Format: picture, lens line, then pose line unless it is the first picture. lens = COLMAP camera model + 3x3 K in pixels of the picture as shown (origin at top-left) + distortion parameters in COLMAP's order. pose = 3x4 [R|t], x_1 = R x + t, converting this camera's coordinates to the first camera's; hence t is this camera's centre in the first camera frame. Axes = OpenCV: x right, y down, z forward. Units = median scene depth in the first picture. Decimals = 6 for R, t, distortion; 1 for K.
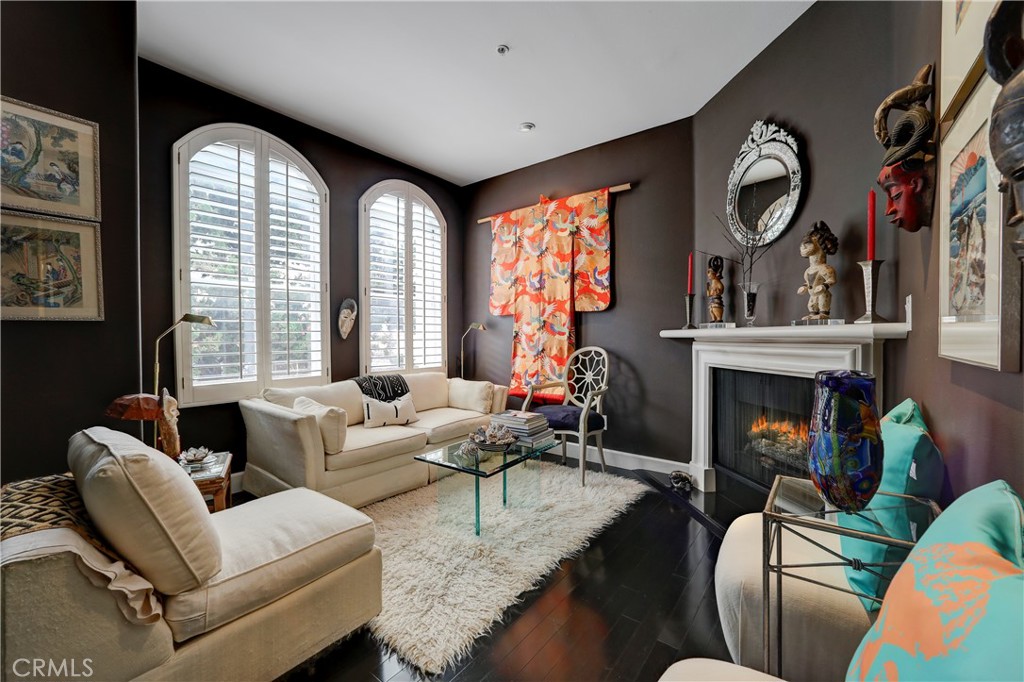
lens RADIAL K [[406.1, 0, 512.9], [0, 406.1, 343.0], [0, 0, 1]] dist [-0.038468, 0.015455]
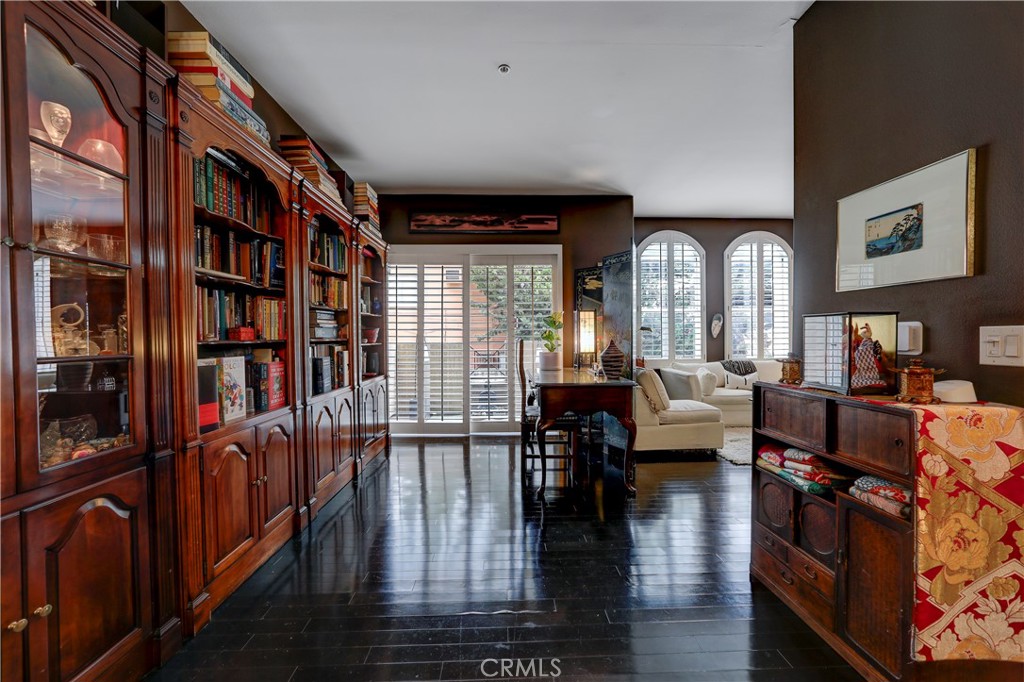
lens RADIAL K [[406.1, 0, 512.9], [0, 406.1, 343.0], [0, 0, 1]] dist [-0.038468, 0.015455]
pose [[0.636877, 0.008462, -0.770919, 0.323929], [-0.006912, 0.999962, 0.005266, 0.008306], [0.770934, 0.001975, 0.636911, -0.683624]]
